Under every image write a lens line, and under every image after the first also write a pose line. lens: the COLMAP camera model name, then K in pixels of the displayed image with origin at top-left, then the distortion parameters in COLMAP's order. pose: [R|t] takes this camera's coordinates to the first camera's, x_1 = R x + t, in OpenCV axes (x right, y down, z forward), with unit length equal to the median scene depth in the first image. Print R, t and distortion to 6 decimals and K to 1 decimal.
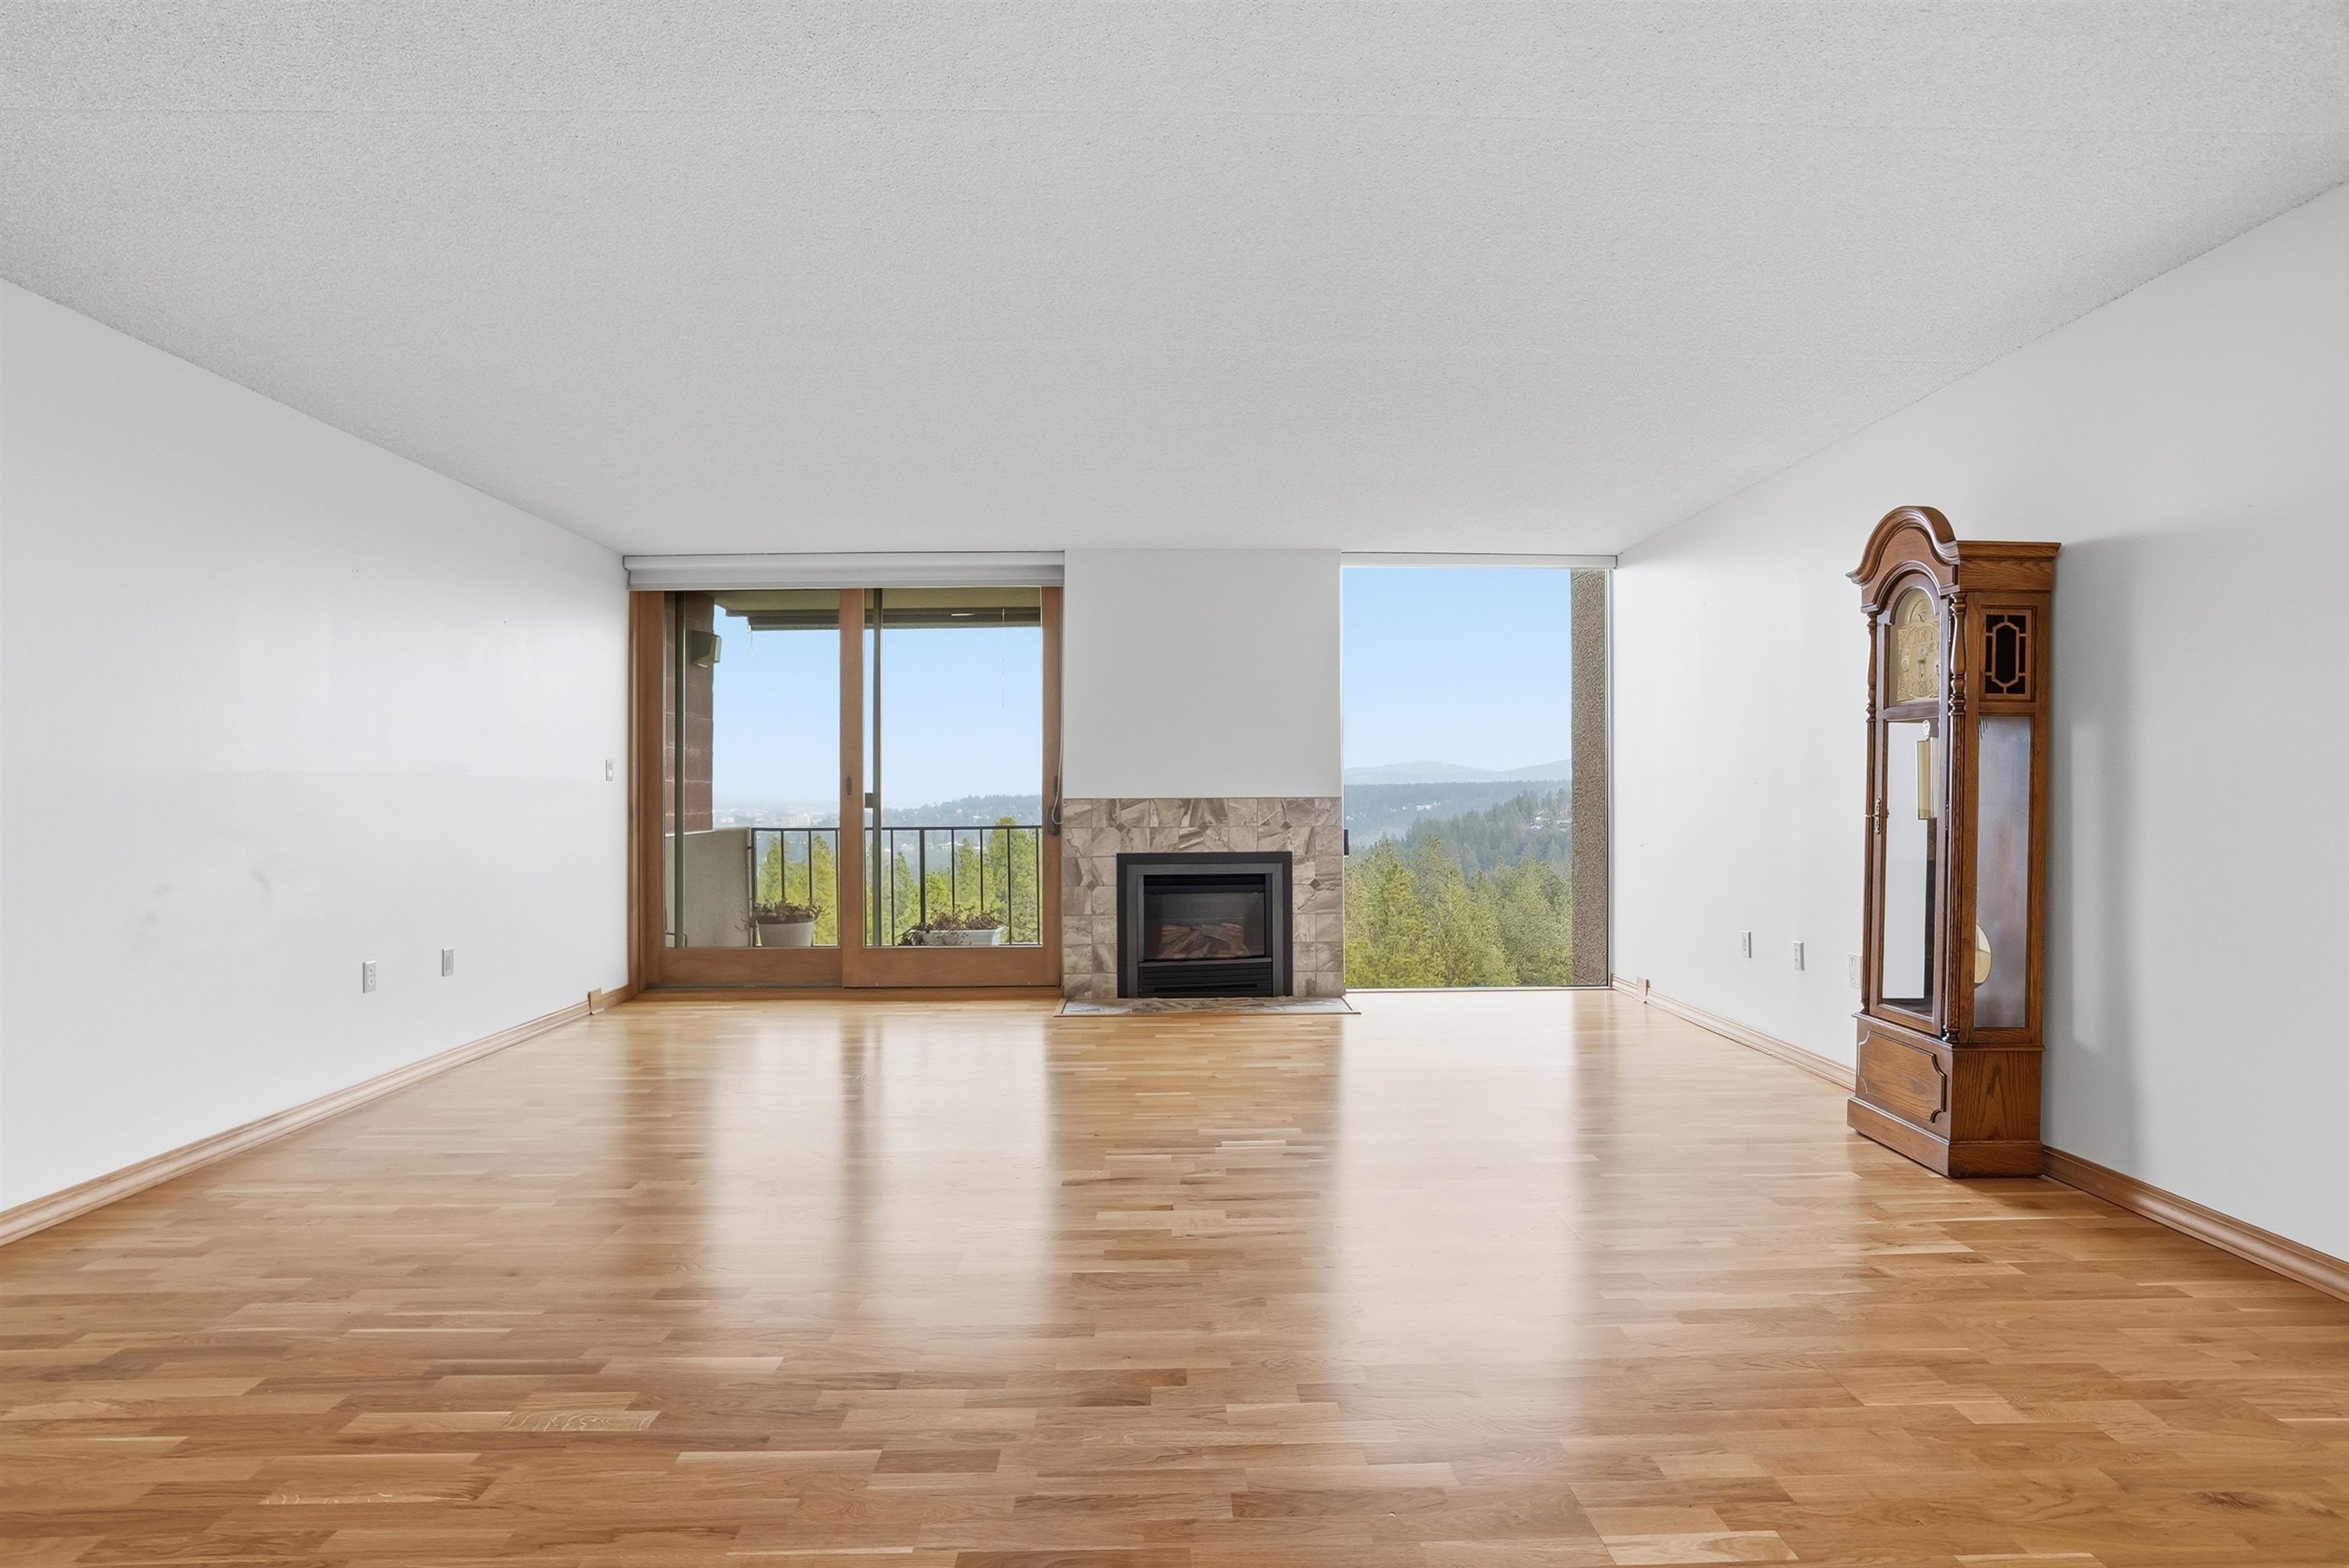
lens RADIAL K [[1116.6, 0, 1204.6], [0, 1116.6, 818.8], [0, 0, 1]] dist [-0.057496, 0.019587]
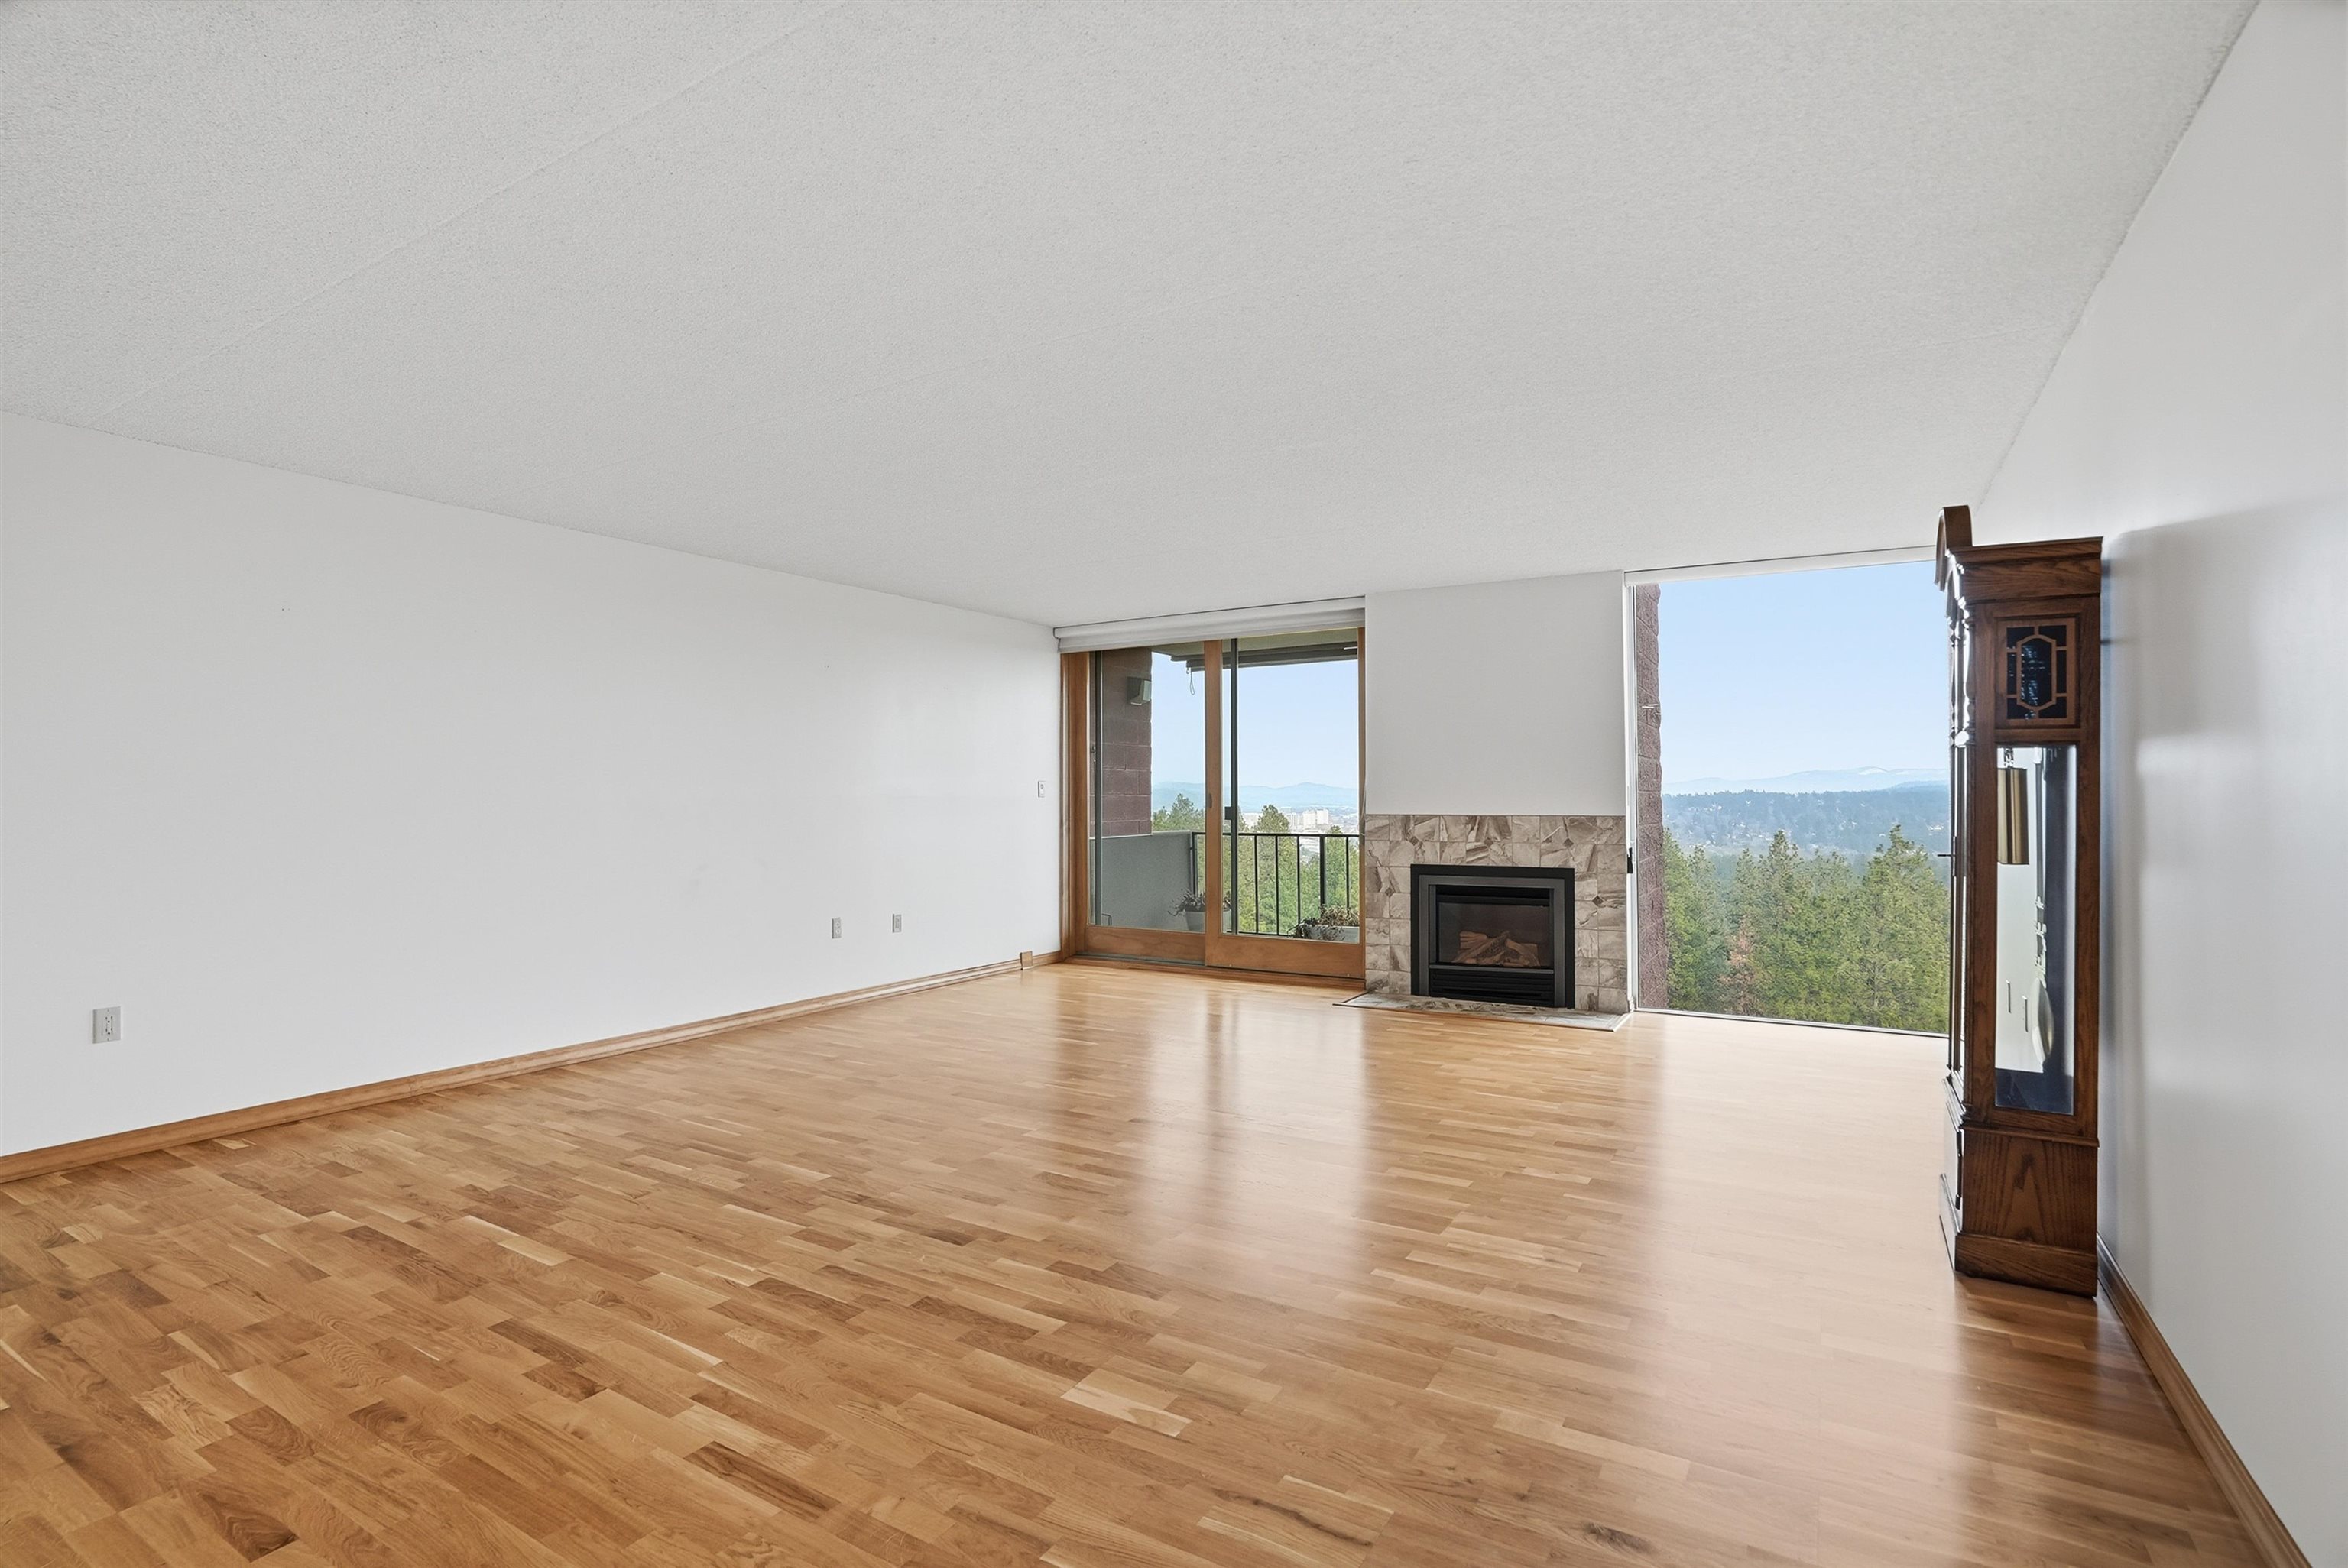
lens RADIAL K [[1116.0, 0, 1231.1], [0, 1116.0, 775.3], [0, 0, 1]] dist [-0.057496, 0.019587]
pose [[0.851746, -0.004747, -0.523933, 0.346472], [-0.014890, 0.999336, -0.033260, -0.017317], [0.523743, 0.036131, 0.851110, -0.031089]]
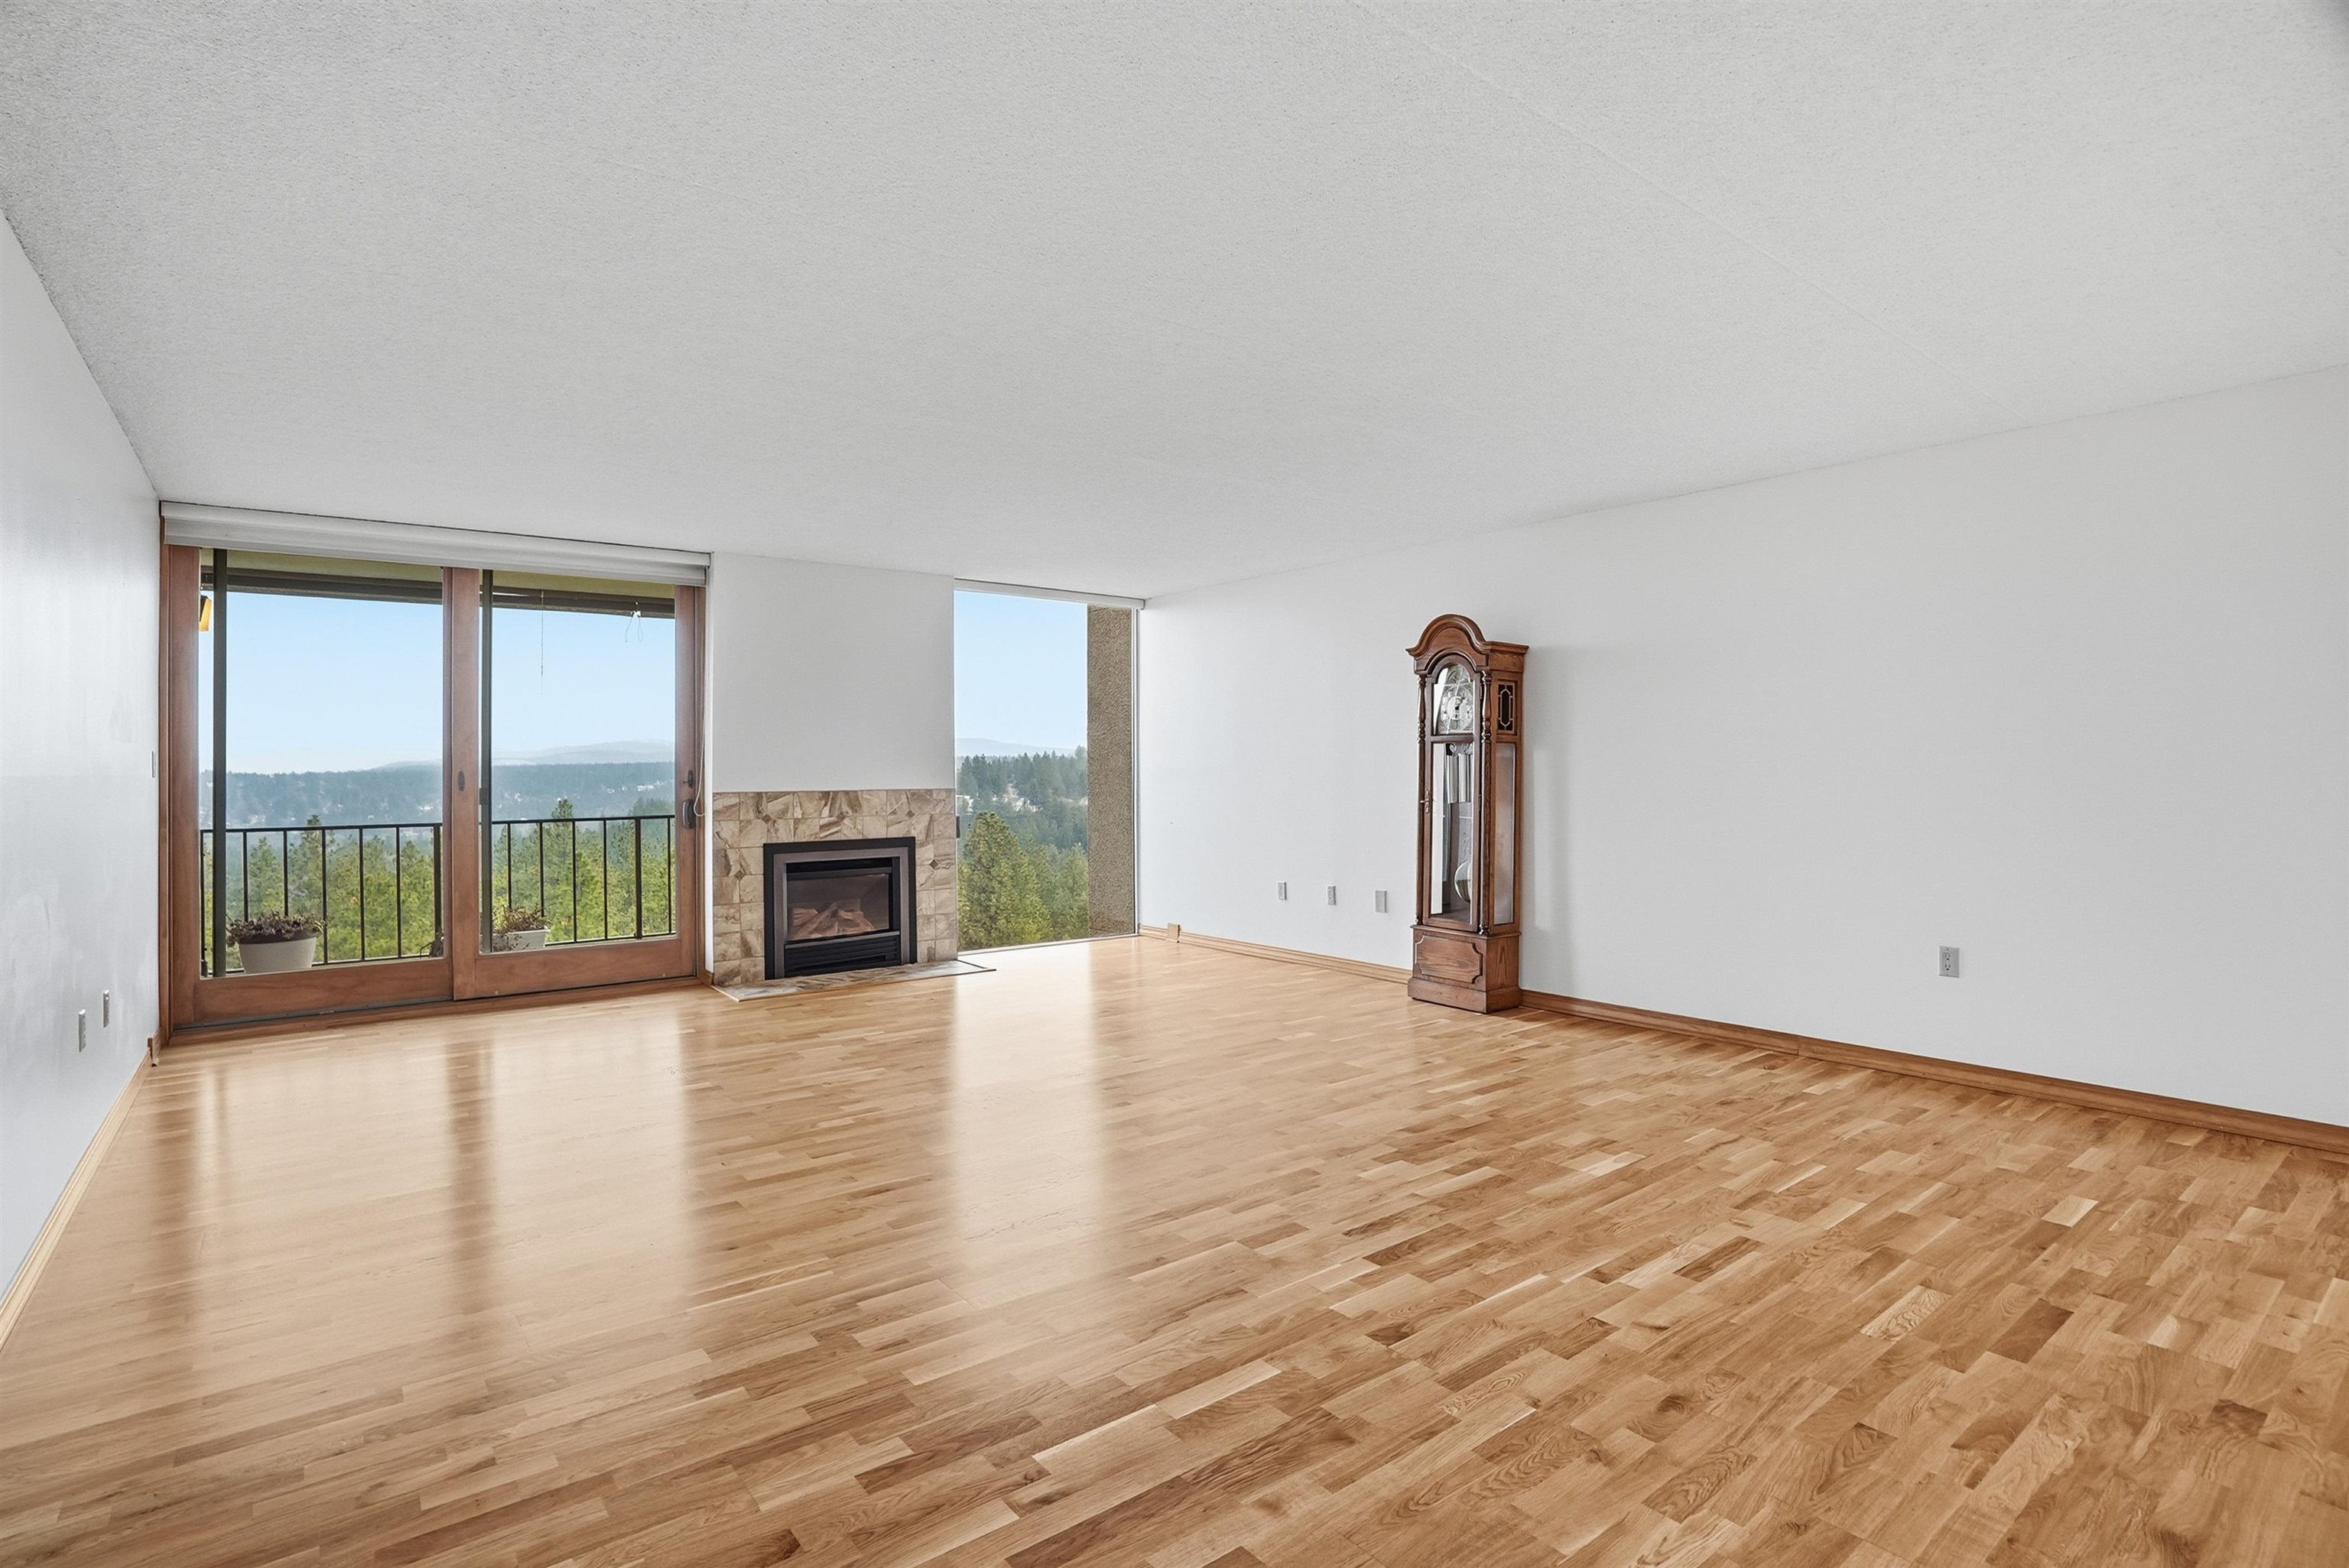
lens RADIAL K [[1116.6, 0, 1128.7], [0, 1116.6, 779.3], [0, 0, 1]] dist [-0.057496, 0.019587]
pose [[0.819484, -0.003643, 0.573090, -0.395741], [0.013272, 0.999832, -0.012622, -0.011638], [-0.572948, 0.017949, 0.819395, -0.054399]]
